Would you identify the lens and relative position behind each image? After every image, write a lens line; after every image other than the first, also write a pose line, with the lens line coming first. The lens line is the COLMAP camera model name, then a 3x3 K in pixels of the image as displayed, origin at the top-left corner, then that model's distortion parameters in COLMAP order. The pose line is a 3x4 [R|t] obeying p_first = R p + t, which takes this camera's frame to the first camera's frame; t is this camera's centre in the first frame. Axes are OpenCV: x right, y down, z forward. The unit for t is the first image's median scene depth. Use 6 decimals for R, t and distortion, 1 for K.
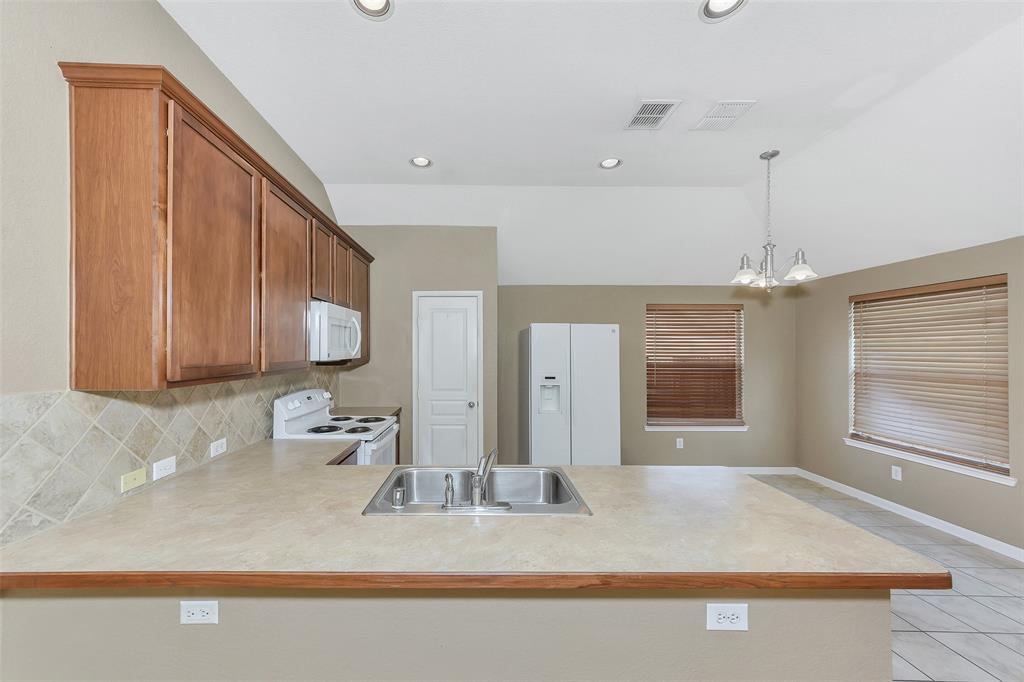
lens RADIAL K [[380.7, 0, 487.7], [0, 380.7, 349.7], [0, 0, 1]] dist [0.002382, 0.000675]
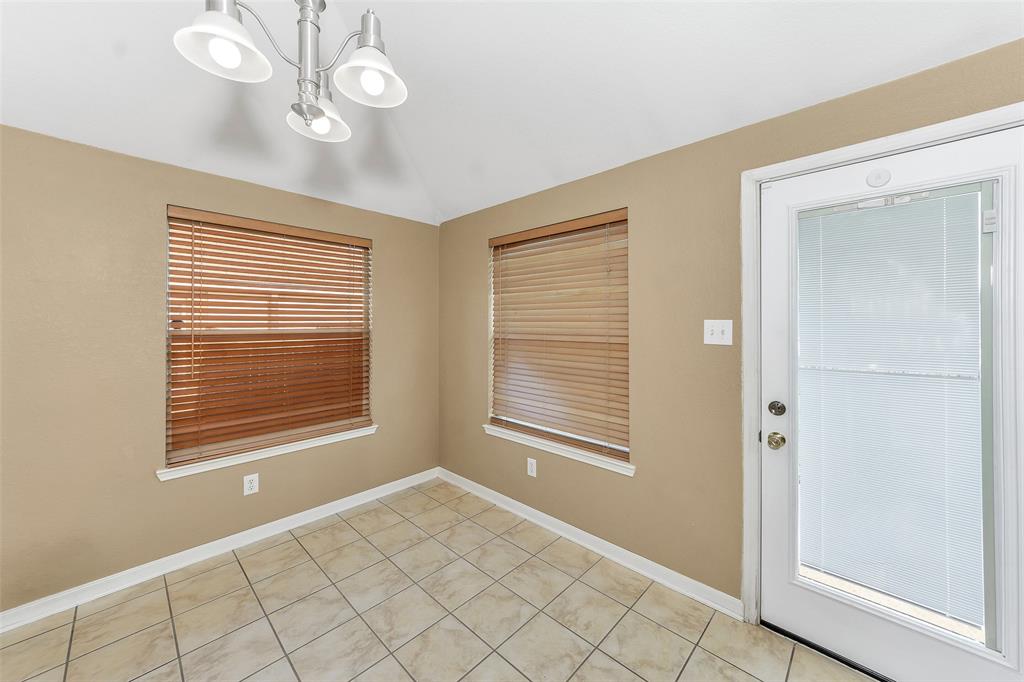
lens RADIAL K [[370.4, 0, 513.4], [0, 370.4, 320.4], [0, 0, 1]] dist [0.001017, 0.000057]
pose [[0.701118, 0.003856, 0.713035, 0.465020], [0.000017, 0.999985, -0.005425, 0.028080], [-0.713045, 0.003816, 0.701108, 0.456758]]
